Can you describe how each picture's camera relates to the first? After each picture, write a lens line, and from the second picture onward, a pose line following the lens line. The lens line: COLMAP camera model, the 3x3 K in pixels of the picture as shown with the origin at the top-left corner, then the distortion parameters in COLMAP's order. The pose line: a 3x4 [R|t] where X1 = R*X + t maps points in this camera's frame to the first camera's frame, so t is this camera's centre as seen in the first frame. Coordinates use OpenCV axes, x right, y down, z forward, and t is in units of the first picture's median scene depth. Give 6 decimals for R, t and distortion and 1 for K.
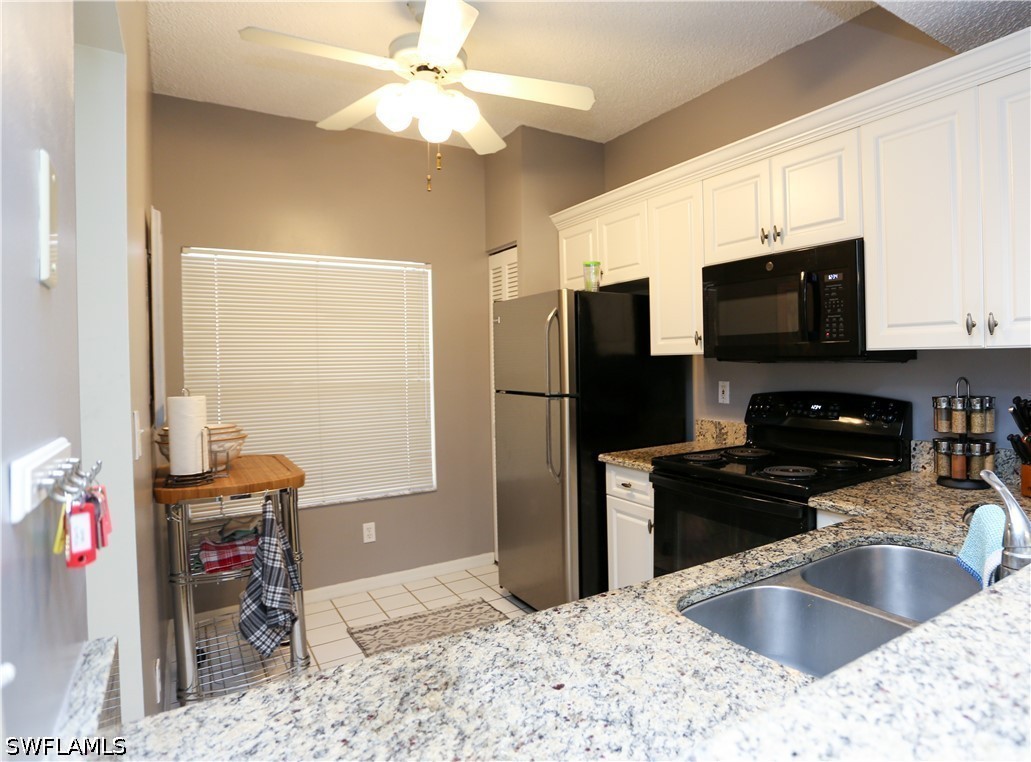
lens RADIAL K [[606.1, 0, 587.4], [0, 606.1, 369.3], [0, 0, 1]] dist [-0.058220, 0.001257]
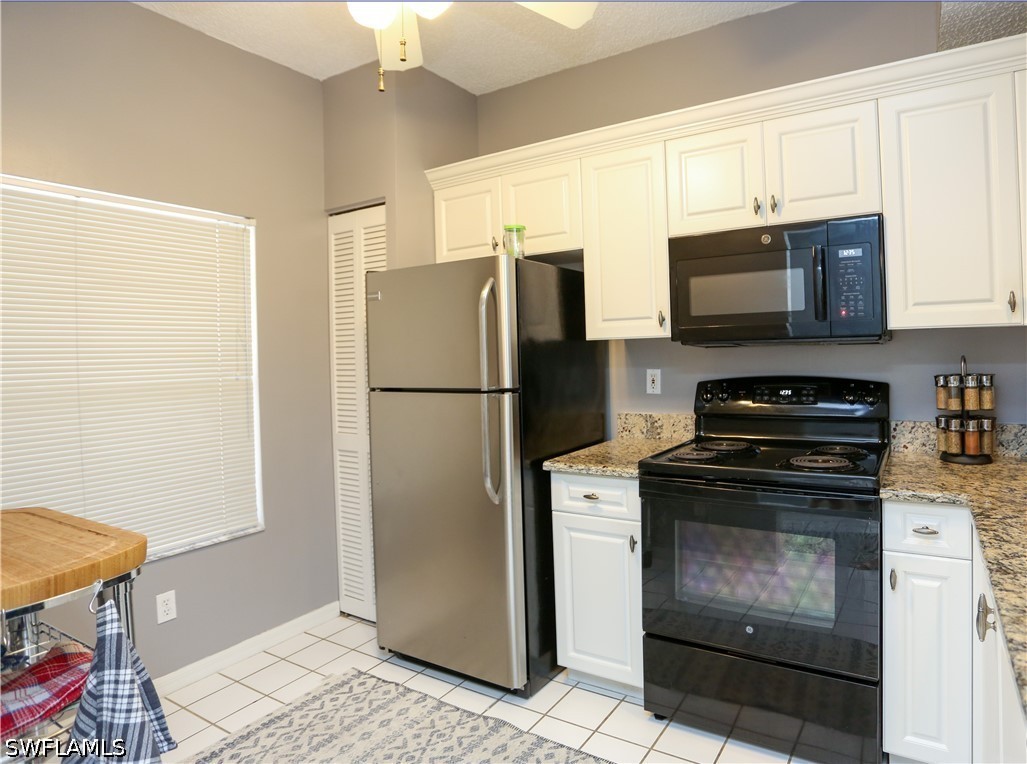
lens RADIAL K [[602.5, 0, 579.4], [0, 602.5, 349.4], [0, 0, 1]] dist [-0.065060, 0.025715]
pose [[0.902577, -0.005760, 0.430490, -0.285370], [0.018331, 0.999518, -0.025060, 0.011301], [-0.430138, 0.030510, 0.902247, 0.254008]]
